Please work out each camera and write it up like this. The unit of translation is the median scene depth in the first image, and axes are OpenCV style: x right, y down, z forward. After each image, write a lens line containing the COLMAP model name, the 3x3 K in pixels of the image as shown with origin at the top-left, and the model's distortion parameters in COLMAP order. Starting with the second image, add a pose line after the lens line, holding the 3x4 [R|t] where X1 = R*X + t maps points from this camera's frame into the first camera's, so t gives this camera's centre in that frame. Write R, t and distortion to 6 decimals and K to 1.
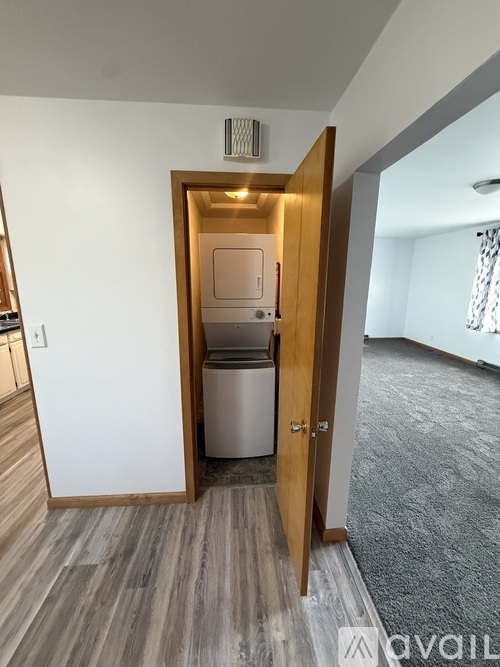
lens RADIAL K [[267.3, 0, 250.3], [0, 267.3, 333.5], [0, 0, 1]] dist [0.001083, 0.000197]
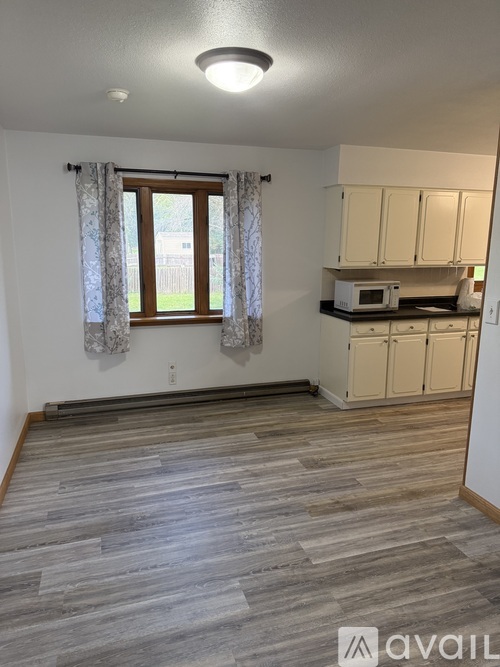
lens RADIAL K [[467.0, 0, 249.6], [0, 467.0, 333.0], [0, 0, 1]] dist [0.002051, 0.001320]
pose [[0.235381, 0.187017, -0.953740, 0.666133], [-0.202938, 0.969139, 0.139952, 0.014664], [0.950480, 0.160608, 0.266069, -0.298846]]
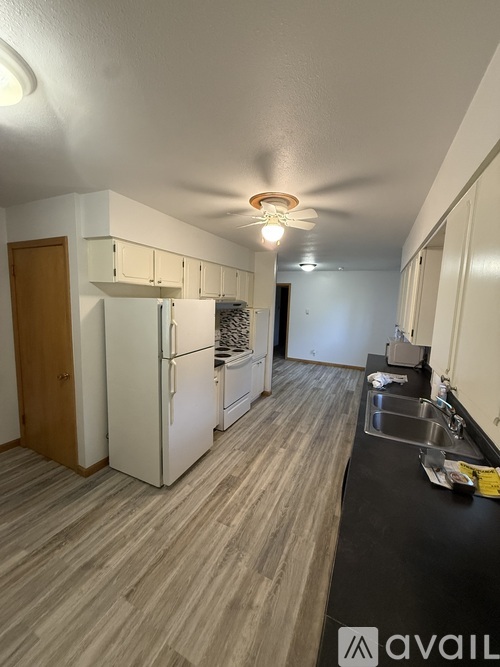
lens RADIAL K [[267.3, 0, 250.2], [0, 267.3, 332.4], [0, 0, 1]] dist [0.001083, 0.000197]
pose [[-0.874904, -0.098116, 0.474252, -2.120765], [0.056162, 0.952100, 0.300584, -0.886207], [-0.481028, 0.289617, -0.827486, 3.760336]]
